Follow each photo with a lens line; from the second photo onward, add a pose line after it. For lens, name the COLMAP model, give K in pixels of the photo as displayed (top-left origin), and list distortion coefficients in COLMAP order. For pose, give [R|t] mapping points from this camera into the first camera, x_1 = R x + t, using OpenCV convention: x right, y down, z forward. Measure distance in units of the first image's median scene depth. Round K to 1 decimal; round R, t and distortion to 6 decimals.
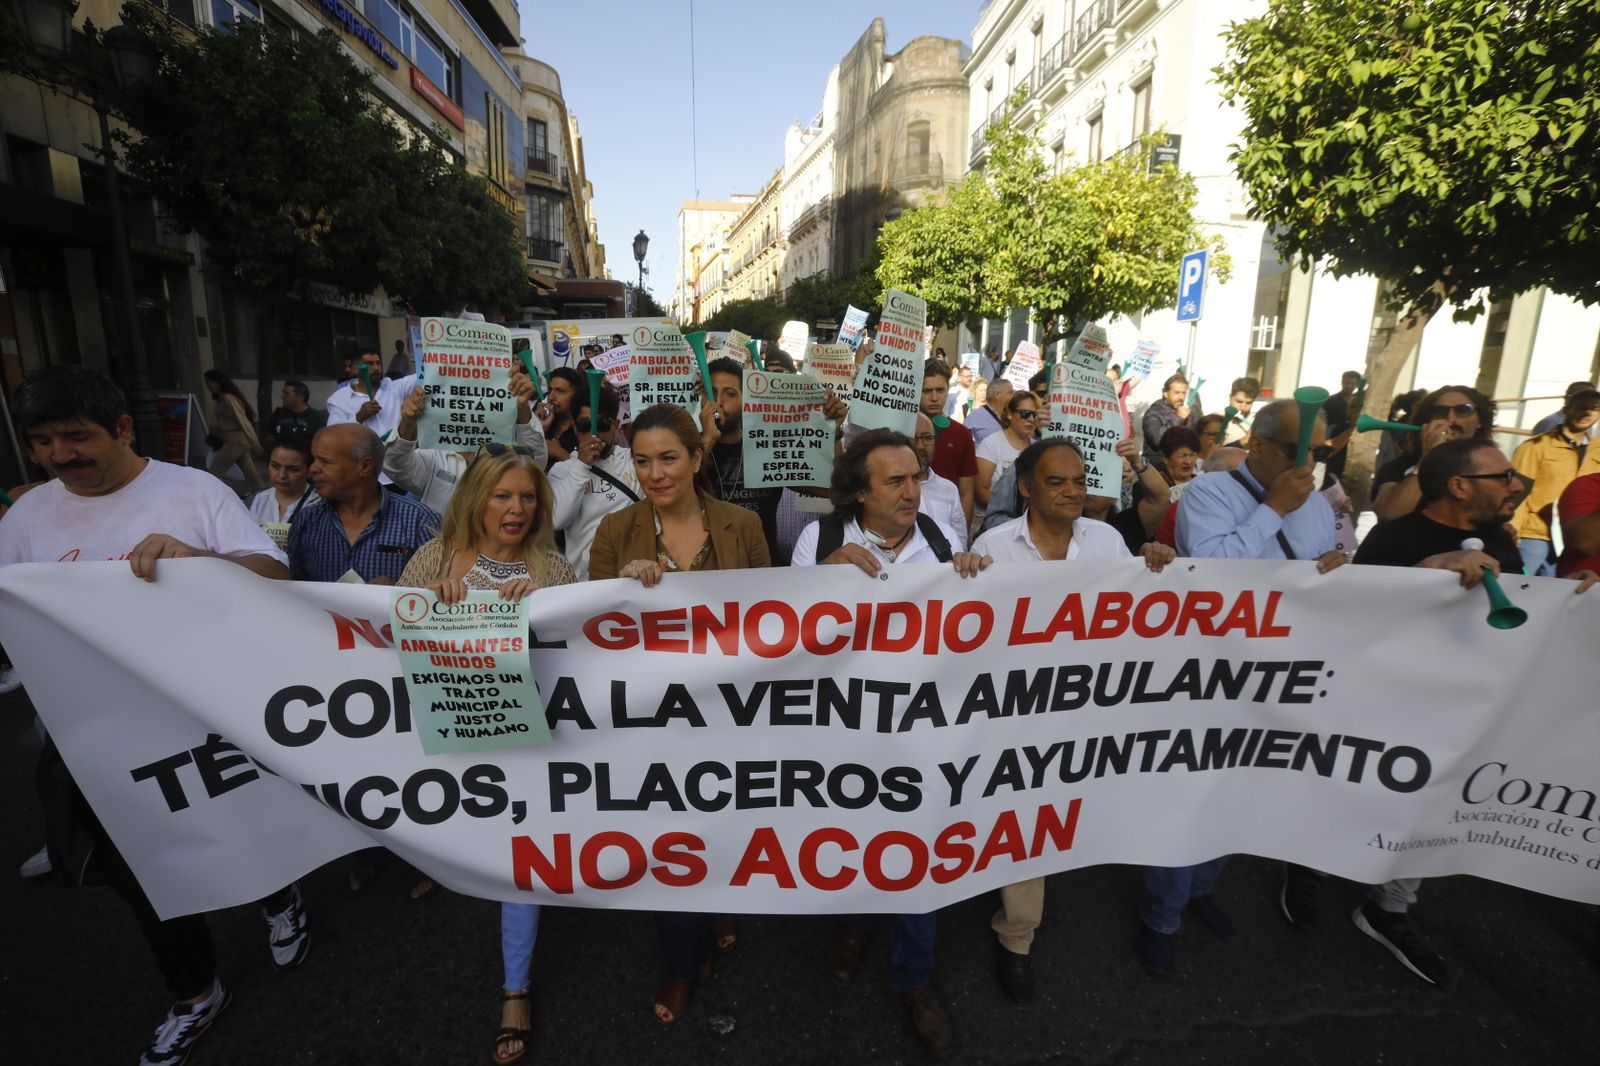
lens RADIAL K [[745.3, 0, 800.0], [0, 745.3, 533.0], [0, 0, 1]] dist [-0.055552, 0.000450]
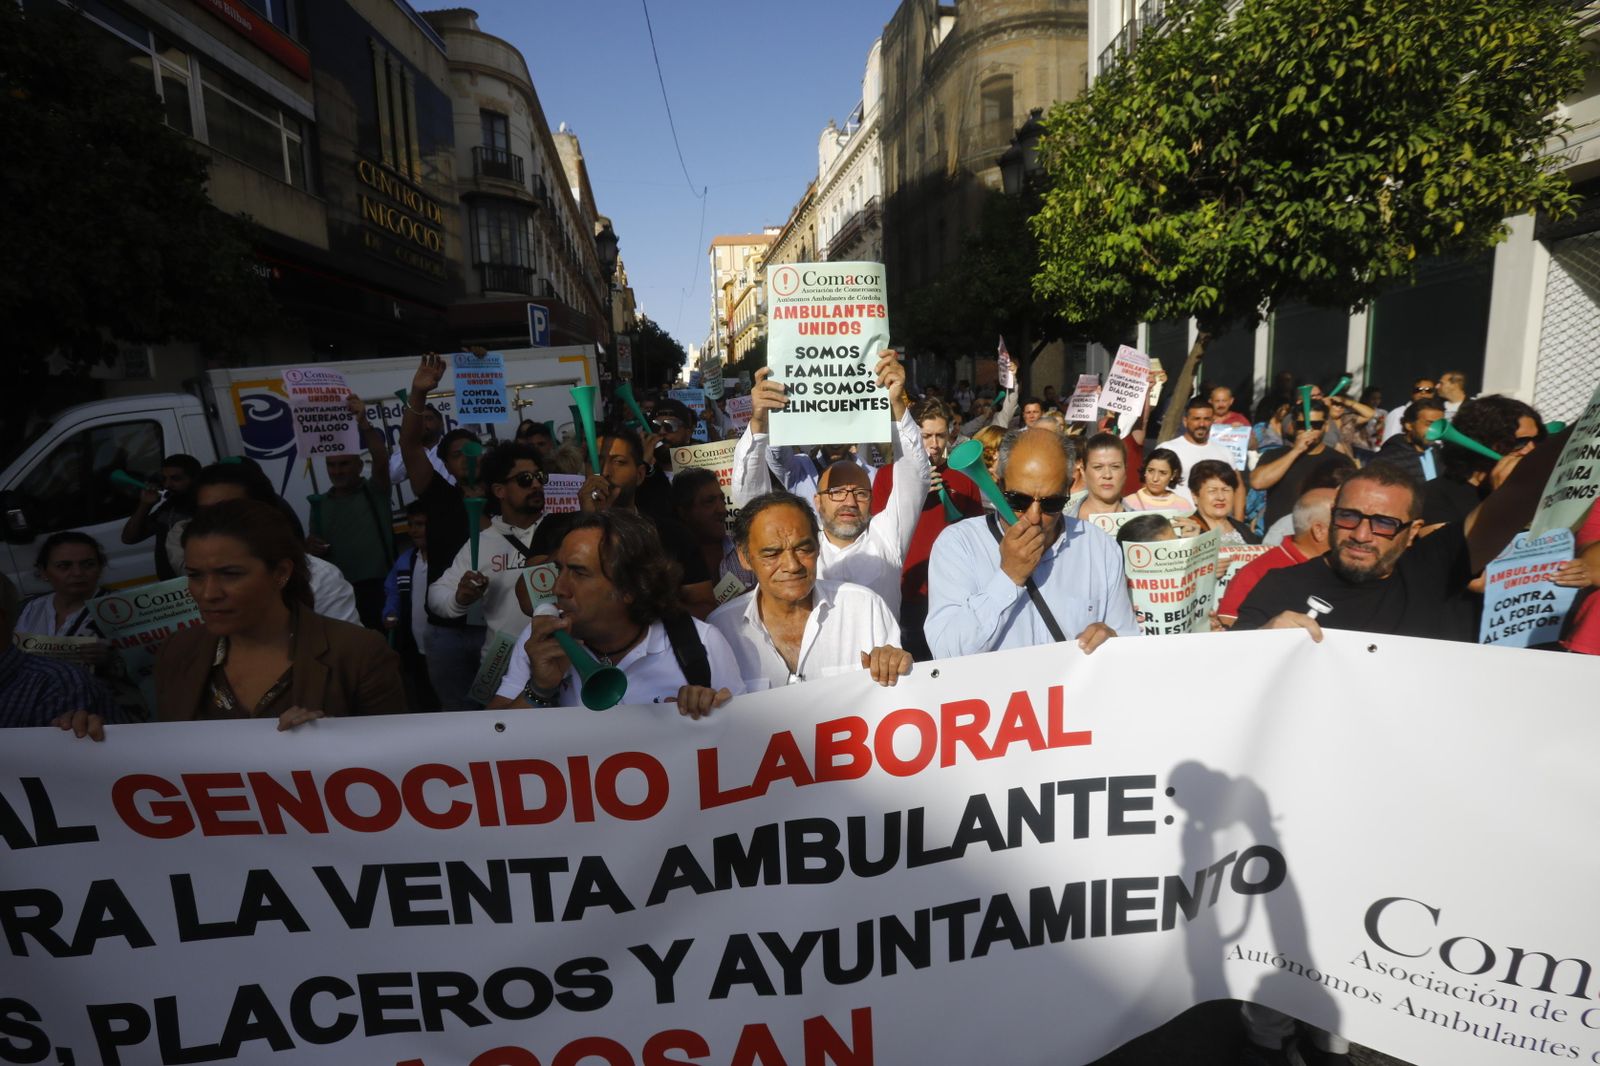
lens RADIAL K [[745.3, 0, 800.0], [0, 745.3, 533.0], [0, 0, 1]] dist [-0.055552, 0.000450]
pose [[0.996553, -0.049464, -0.066593, -0.009242], [0.046218, 0.997707, -0.049435, -0.057155], [0.068886, 0.046187, 0.996555, 0.218654]]
